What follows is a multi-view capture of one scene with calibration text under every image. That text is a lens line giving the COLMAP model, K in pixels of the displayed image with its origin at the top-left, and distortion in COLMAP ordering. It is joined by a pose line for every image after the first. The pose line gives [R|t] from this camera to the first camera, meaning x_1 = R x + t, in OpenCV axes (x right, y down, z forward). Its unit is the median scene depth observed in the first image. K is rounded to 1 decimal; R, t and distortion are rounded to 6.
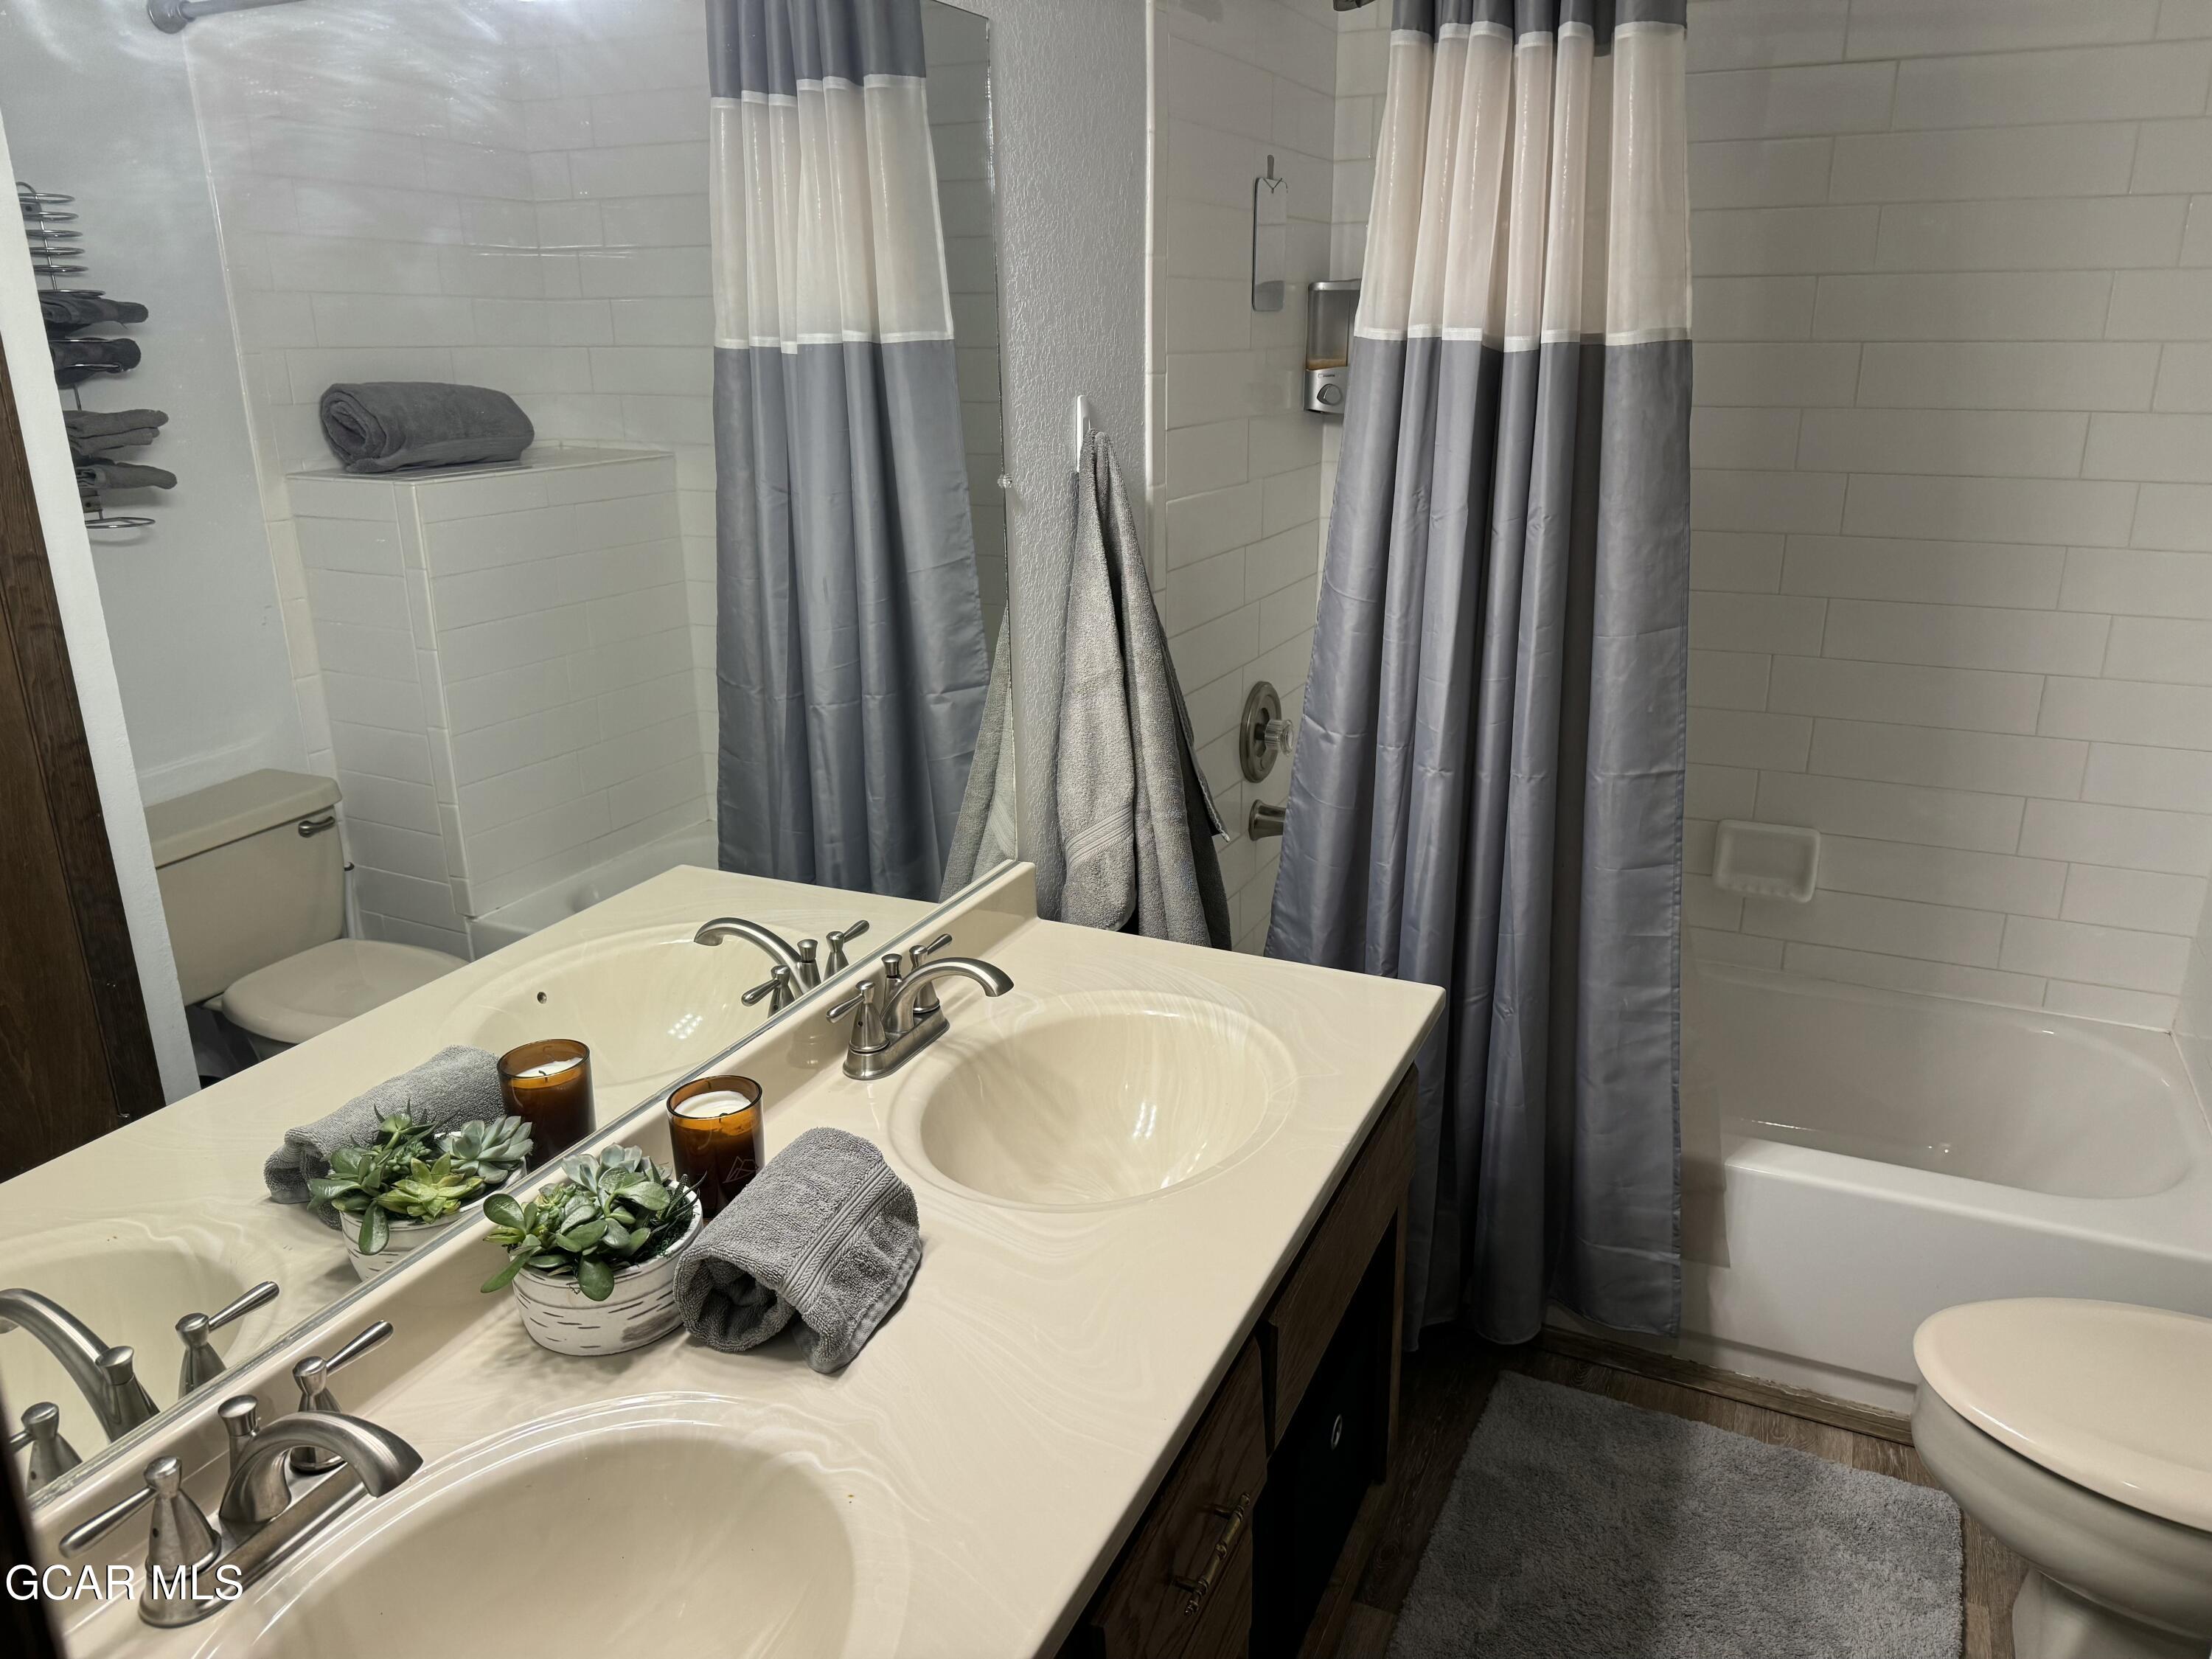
lens RADIAL K [[1540.5, 0, 1120.9], [0, 1540.5, 833.1], [0, 0, 1]] dist [0.075405, -0.100166]
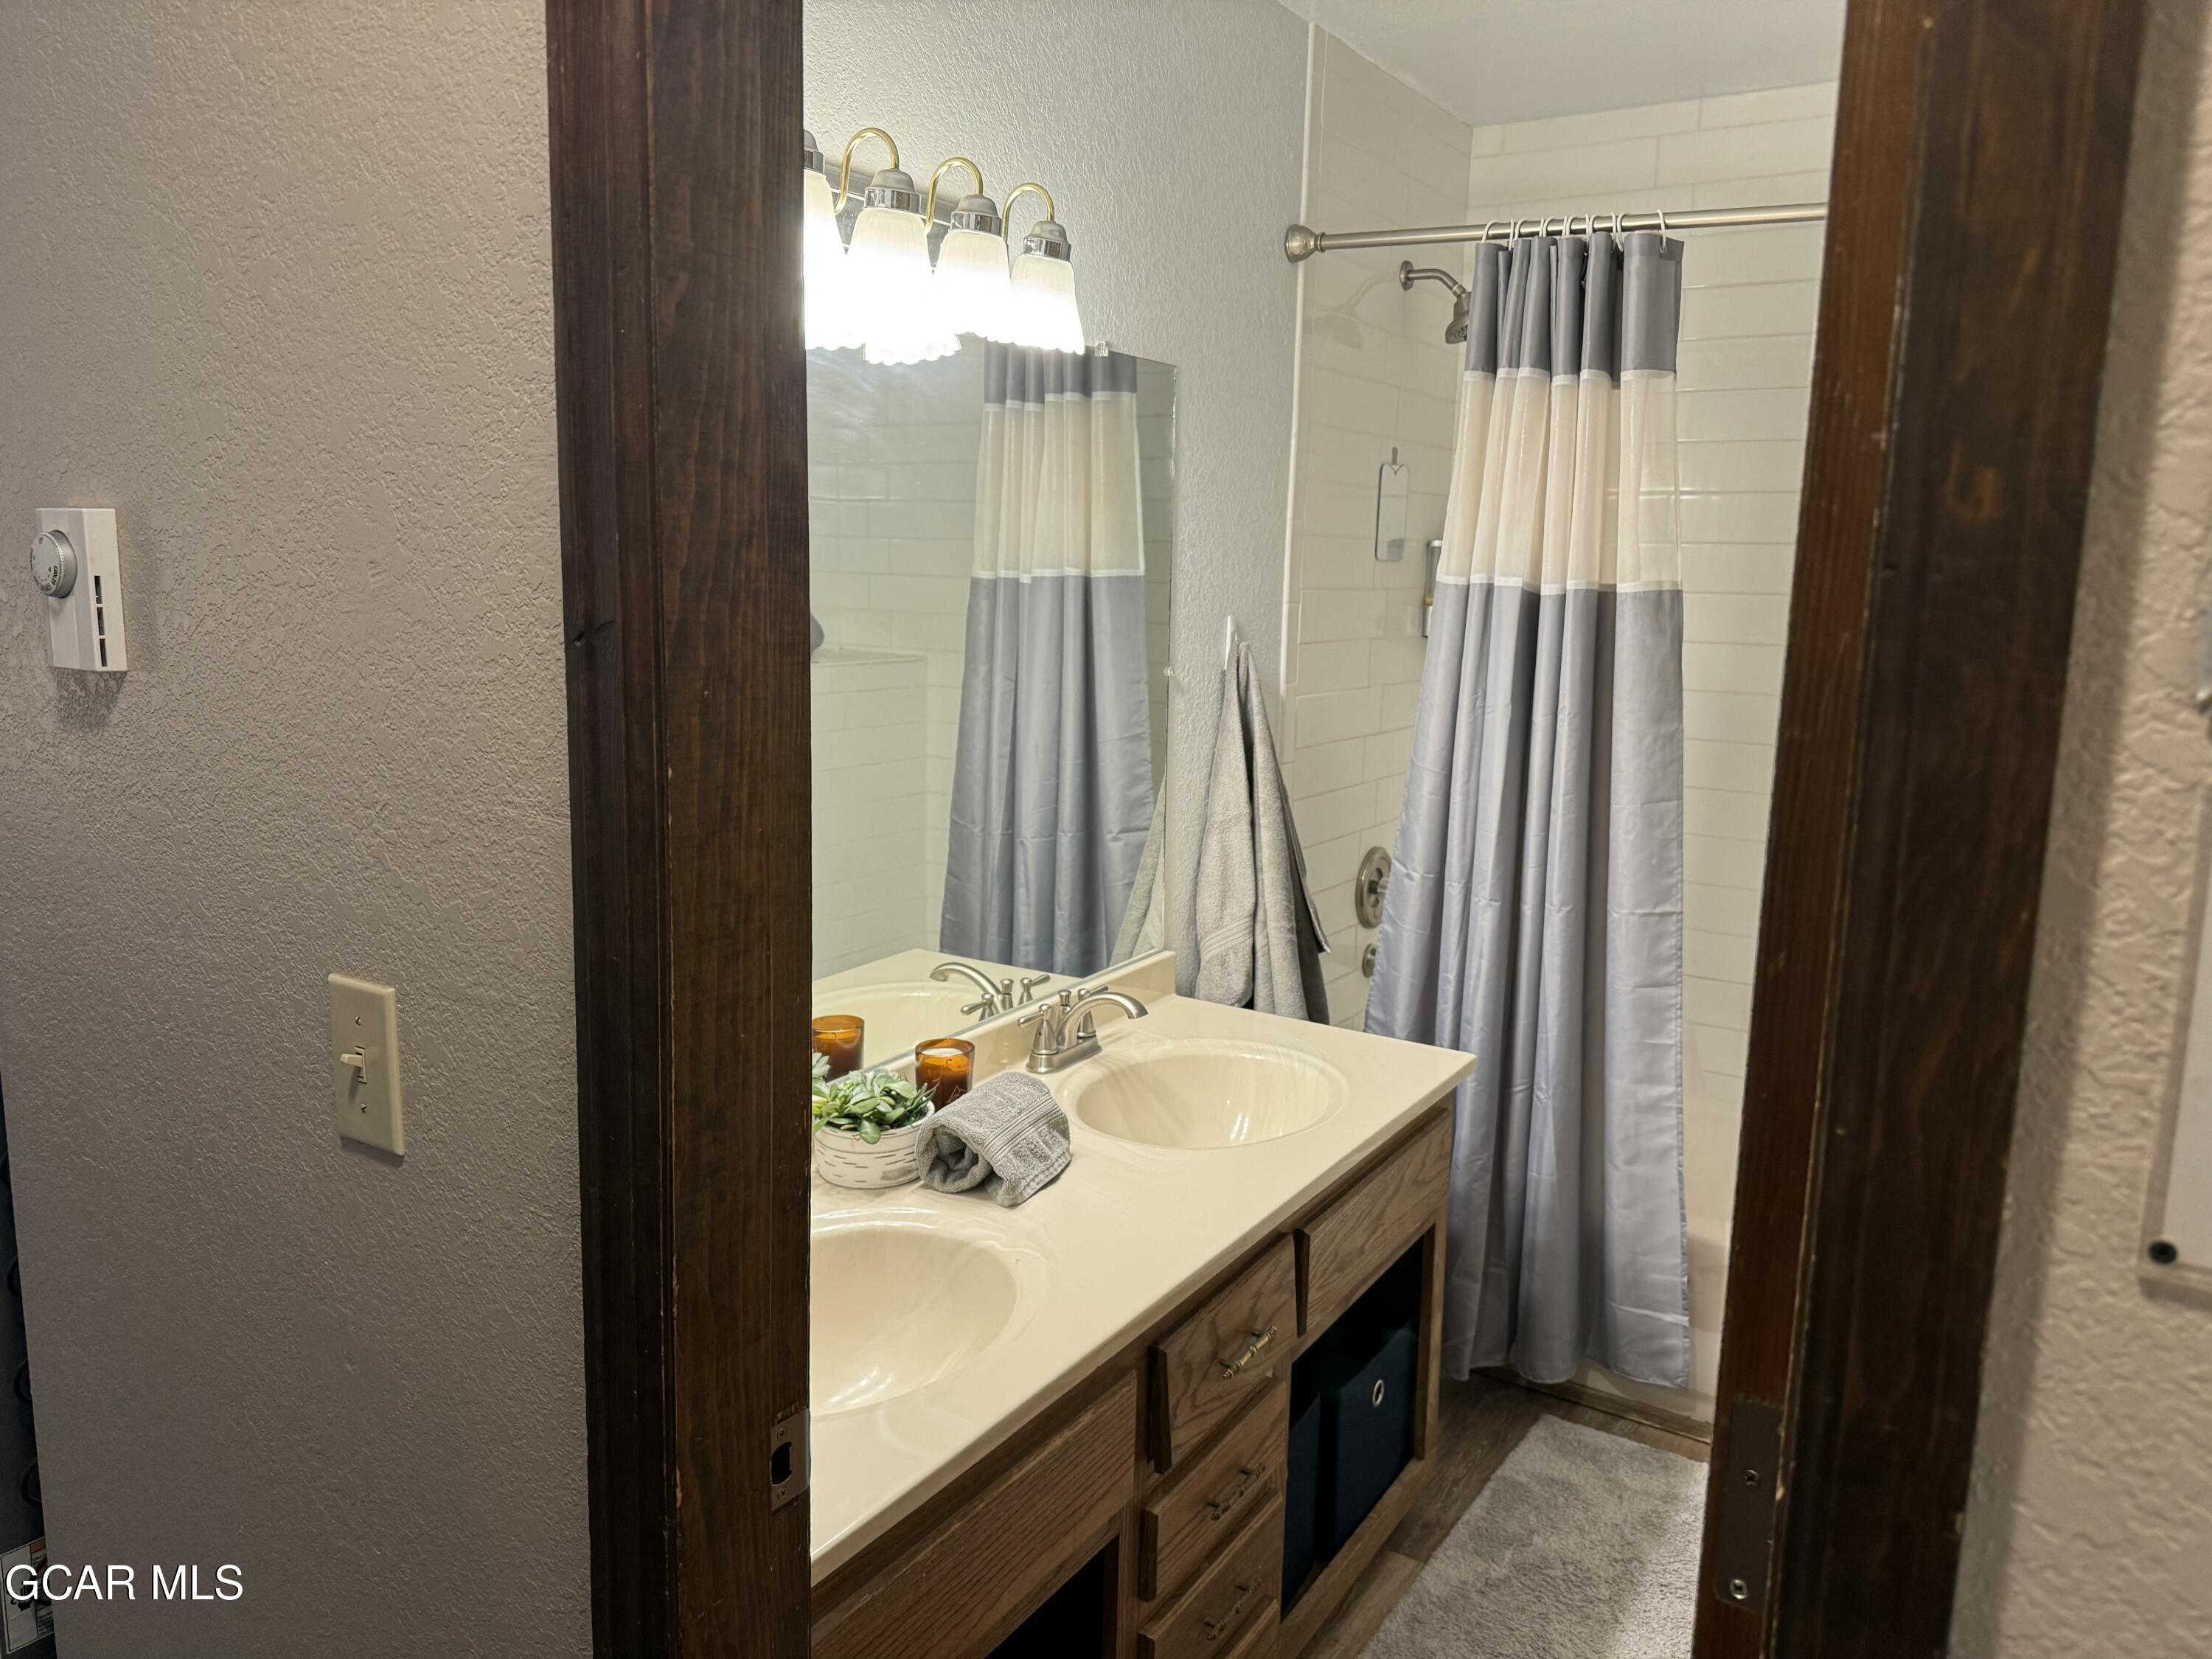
lens RADIAL K [[1540.5, 0, 1119.5], [0, 1540.5, 832.9], [0, 0, 1]] dist [0.075405, -0.100166]
pose [[0.990705, 0.049178, -0.126823, 0.058975], [-0.066961, 0.987884, -0.140007, 0.105518], [0.118402, 0.147198, 0.981995, -0.327287]]
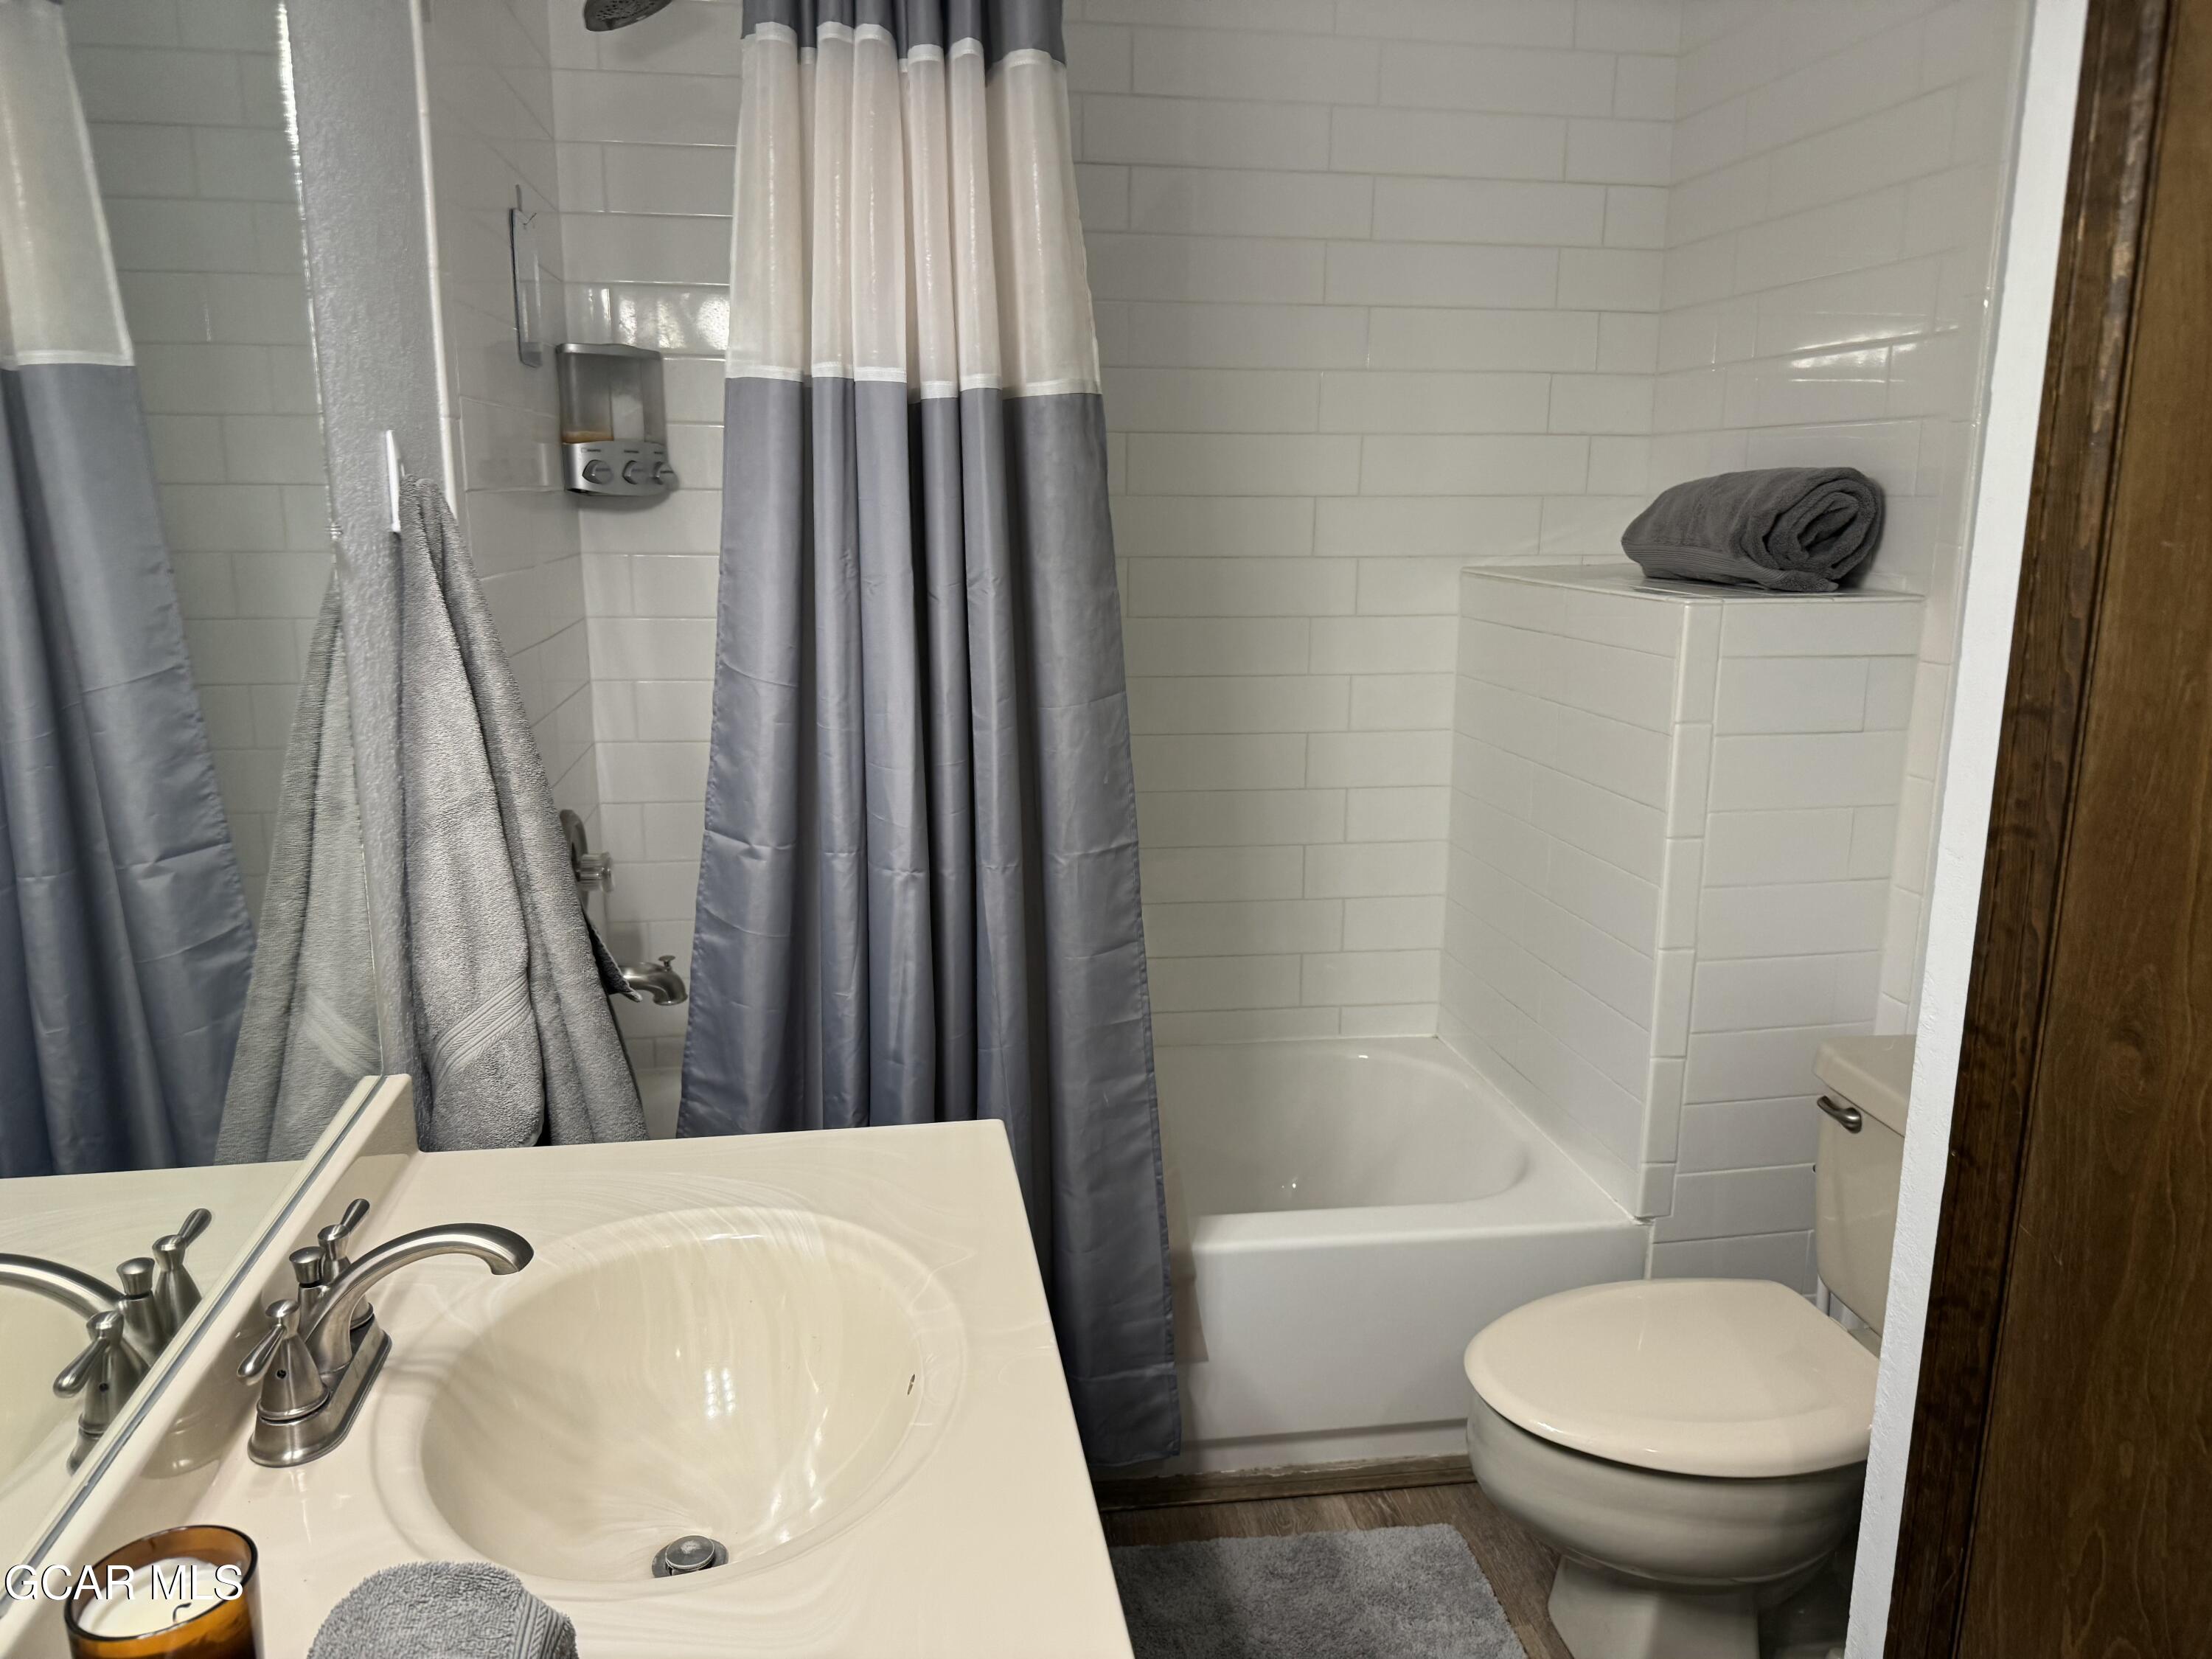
lens RADIAL K [[1540.5, 0, 1089.3], [0, 1540.5, 812.0], [0, 0, 1]] dist [0.075405, -0.100166]
pose [[0.831841, -0.100016, 0.545927, -0.171388], [0.156521, 0.985978, -0.057859, -0.008310], [-0.532486, 0.133579, 0.835832, 0.224056]]
